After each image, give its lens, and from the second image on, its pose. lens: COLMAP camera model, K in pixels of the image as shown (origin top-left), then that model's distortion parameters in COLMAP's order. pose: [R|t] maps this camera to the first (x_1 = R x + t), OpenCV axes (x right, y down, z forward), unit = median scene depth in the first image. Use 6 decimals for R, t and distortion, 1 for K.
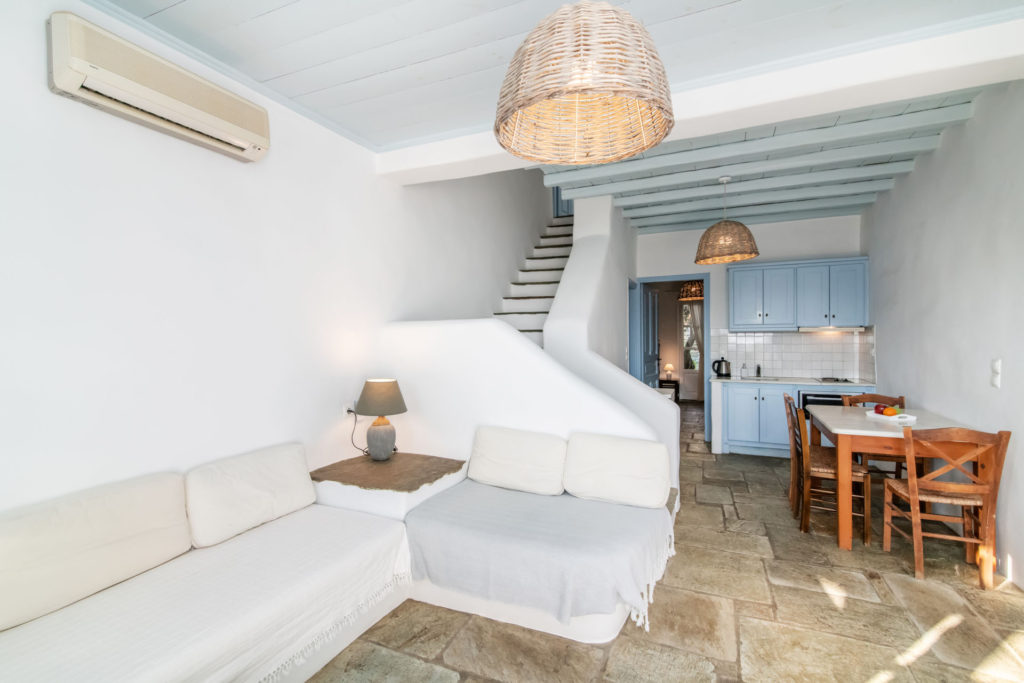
lens RADIAL K [[448.3, 0, 519.9], [0, 448.3, 340.3], [0, 0, 1]] dist [0.007684, 0.000588]
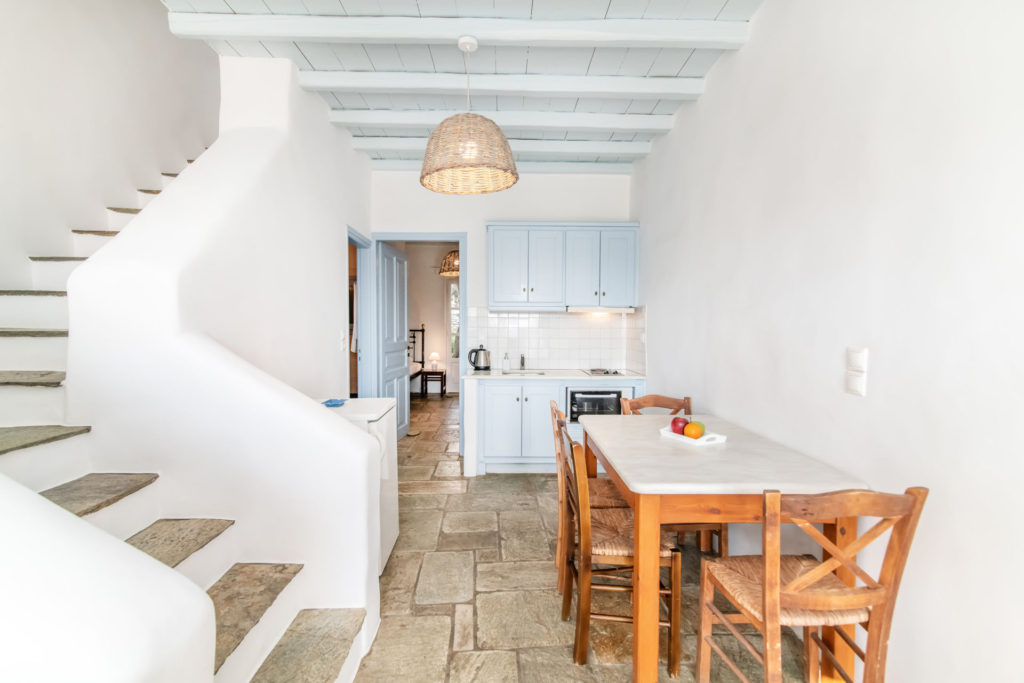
lens RADIAL K [[448.3, 0, 511.9], [0, 448.3, 332.2], [0, 0, 1]] dist [0.007684, 0.000588]
pose [[0.901857, 0.006149, 0.431990, 0.212516], [-0.010785, 0.999908, 0.008282, 0.011858], [-0.431899, -0.012128, 0.901840, 0.365639]]
